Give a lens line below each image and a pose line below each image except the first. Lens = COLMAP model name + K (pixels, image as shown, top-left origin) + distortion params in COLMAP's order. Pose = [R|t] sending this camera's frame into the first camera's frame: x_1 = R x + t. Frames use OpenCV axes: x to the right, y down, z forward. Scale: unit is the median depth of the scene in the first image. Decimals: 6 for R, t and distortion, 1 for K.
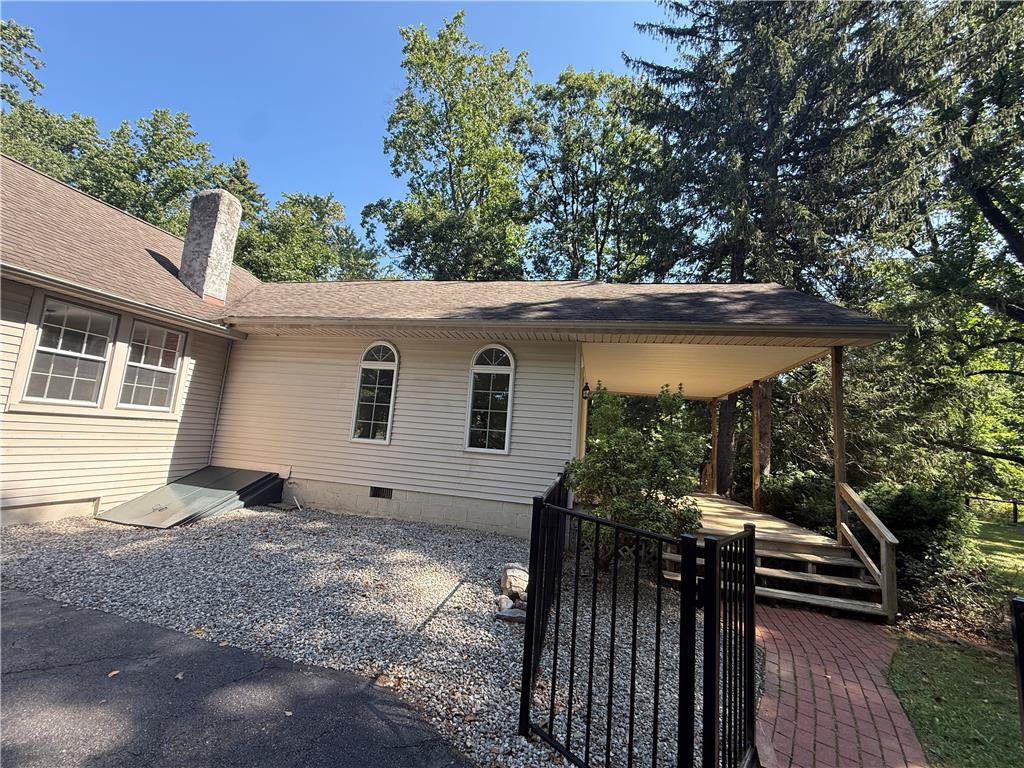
lens RADIAL K [[412.2, 0, 512.0], [0, 412.2, 384.0], [0, 0, 1]] dist [0.002805, 0.000249]
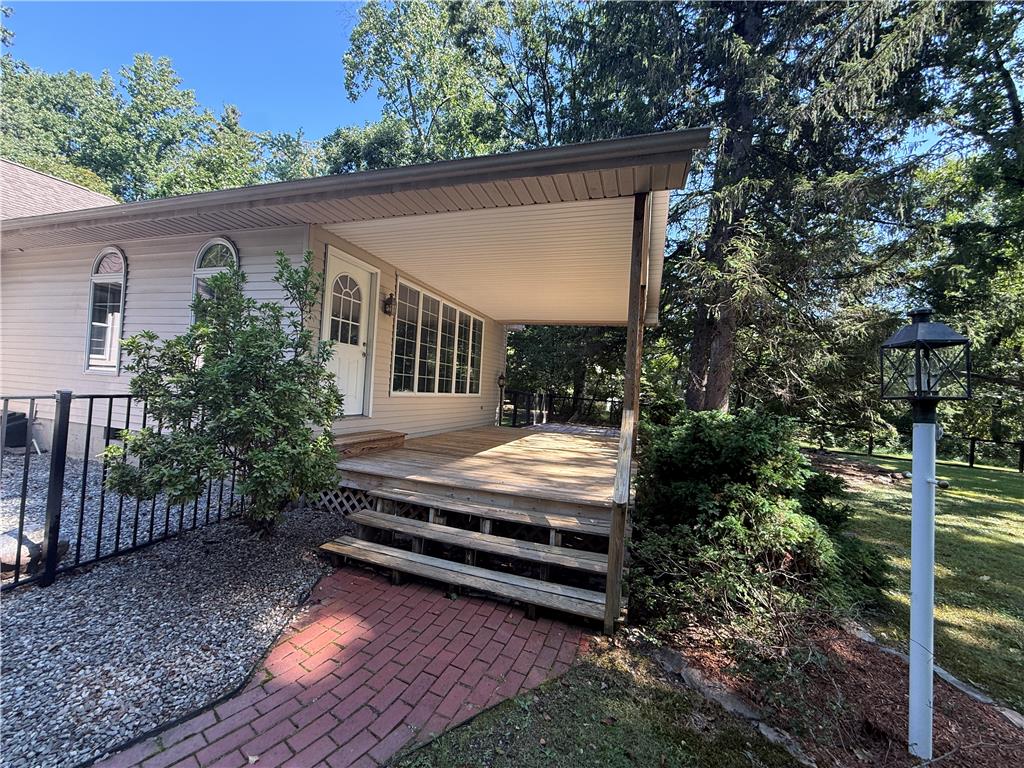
lens RADIAL K [[412.2, 0, 512.0], [0, 412.2, 384.0], [0, 0, 1]] dist [0.002805, 0.000249]
pose [[0.993814, -0.016838, -0.109773, 0.500662], [0.028705, 0.993798, 0.107435, 0.089221], [0.107283, -0.109921, 0.988133, 0.254518]]
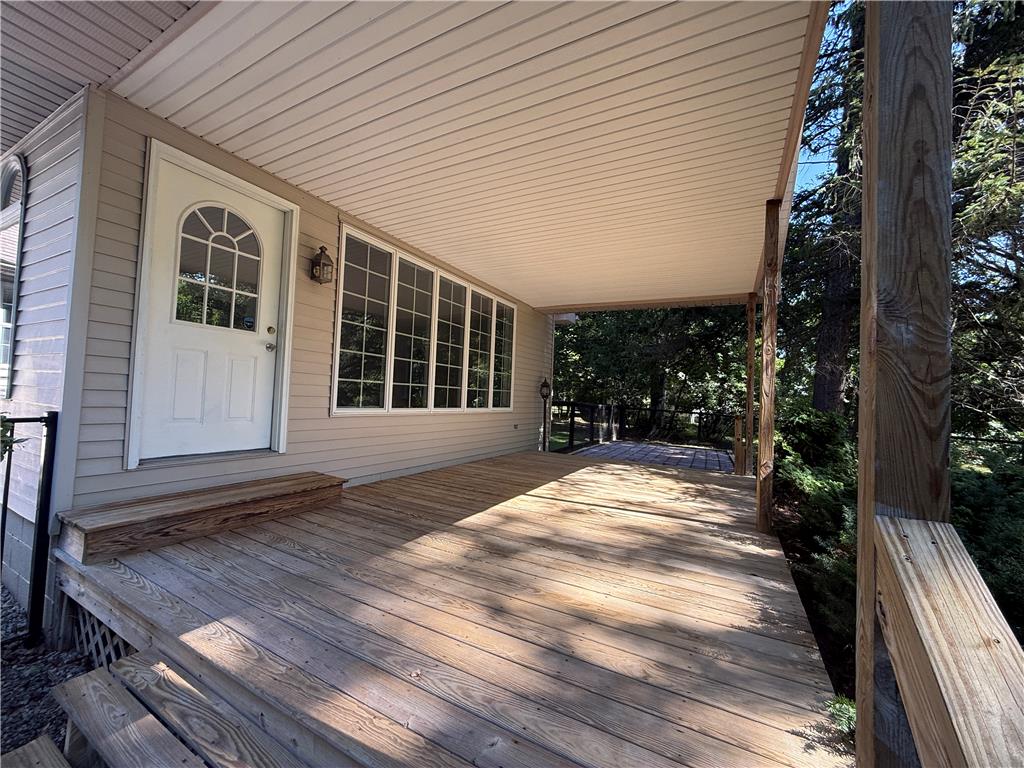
lens RADIAL K [[412.2, 0, 512.0], [0, 412.2, 384.0], [0, 0, 1]] dist [0.002805, 0.000249]
pose [[0.957633, -0.048789, -0.283827, 0.554575], [0.071088, 0.995095, 0.068799, 0.189396], [0.279078, -0.086061, 0.956404, 1.021257]]
